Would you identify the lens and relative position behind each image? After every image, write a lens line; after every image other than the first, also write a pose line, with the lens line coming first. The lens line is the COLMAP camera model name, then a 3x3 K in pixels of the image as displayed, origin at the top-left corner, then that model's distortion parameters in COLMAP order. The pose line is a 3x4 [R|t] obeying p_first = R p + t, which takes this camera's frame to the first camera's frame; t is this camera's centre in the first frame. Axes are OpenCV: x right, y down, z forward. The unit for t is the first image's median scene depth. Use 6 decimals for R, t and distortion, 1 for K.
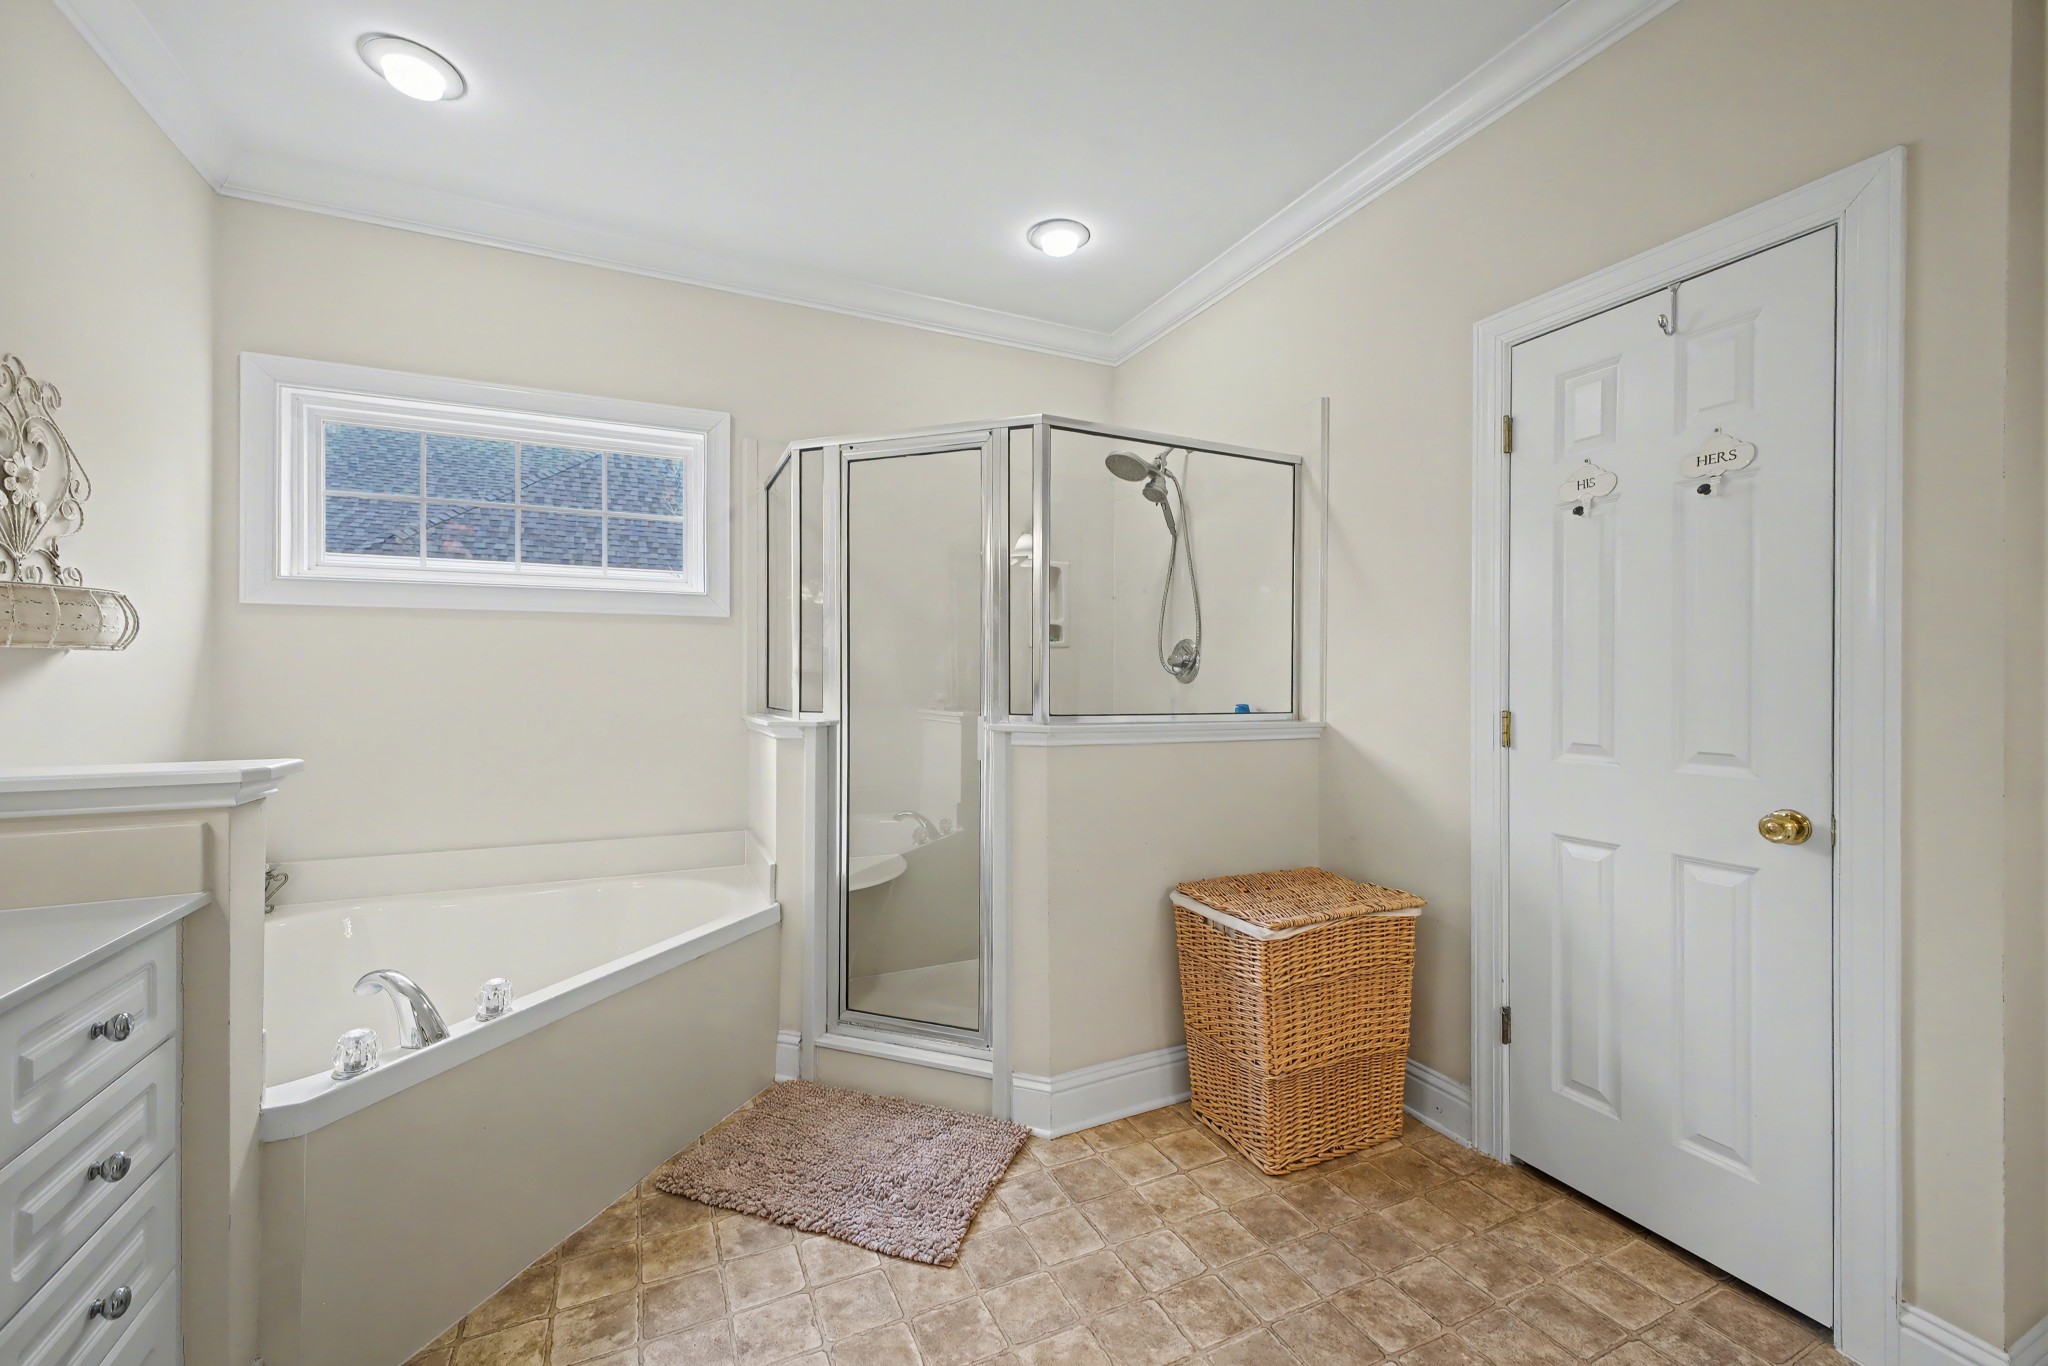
lens RADIAL K [[809.3, 0, 1019.1], [0, 809.3, 683.0], [0, 0, 1]] dist [-0.008430, 0.000241]
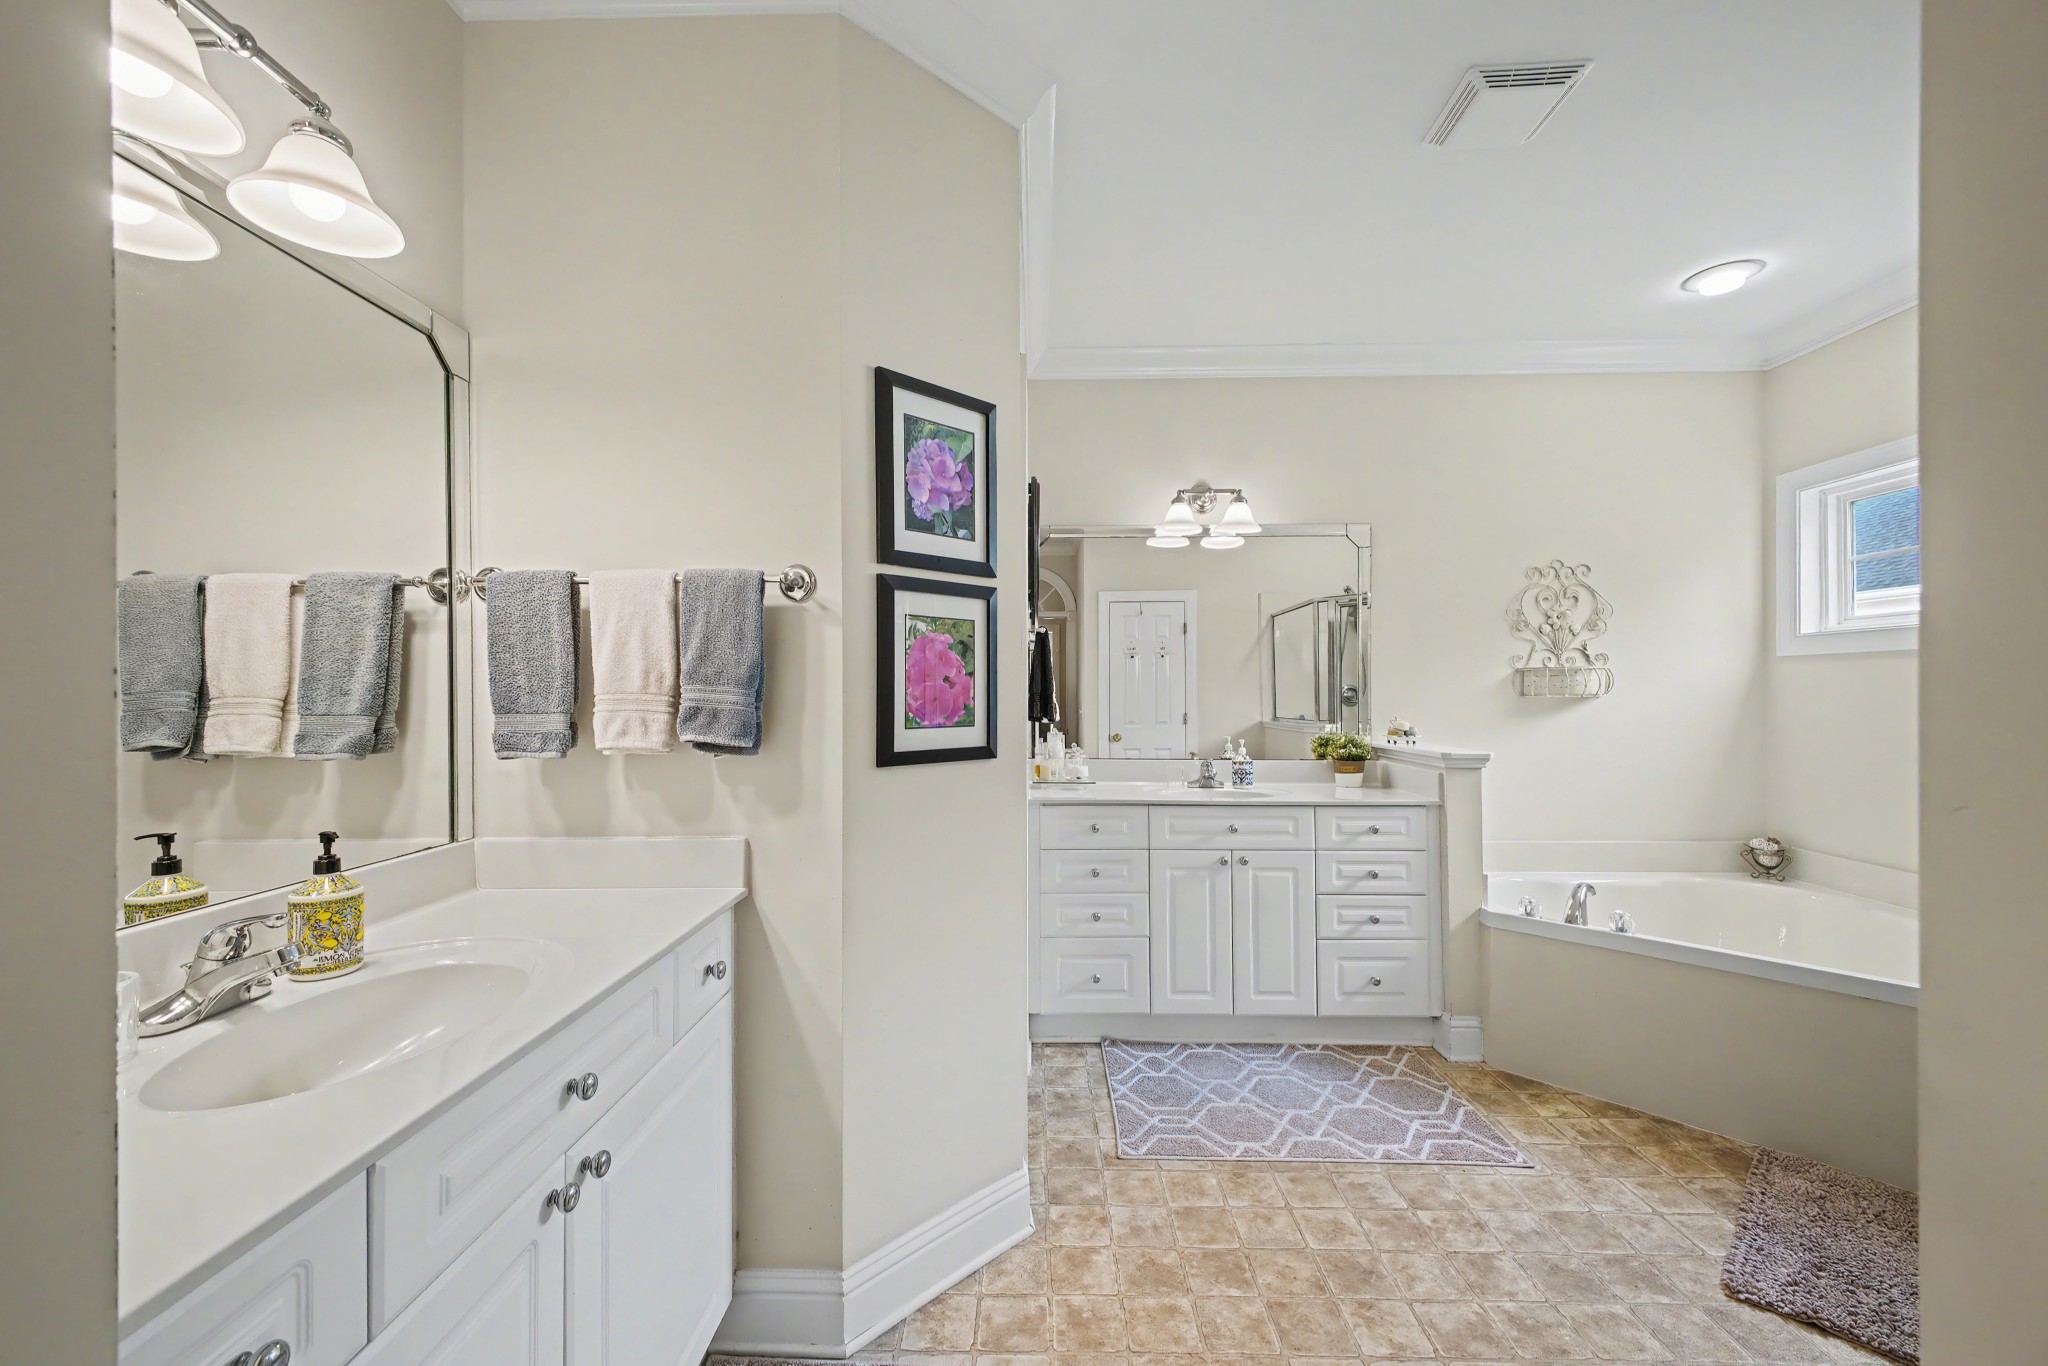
lens RADIAL K [[809.3, 0, 1020.6], [0, 809.3, 671.2], [0, 0, 1]] dist [-0.008430, 0.000241]
pose [[-0.448357, -0.022397, -0.893574, 1.257173], [-0.002912, 0.999717, -0.023597, -0.053176], [0.893850, -0.007978, -0.448296, 0.648673]]
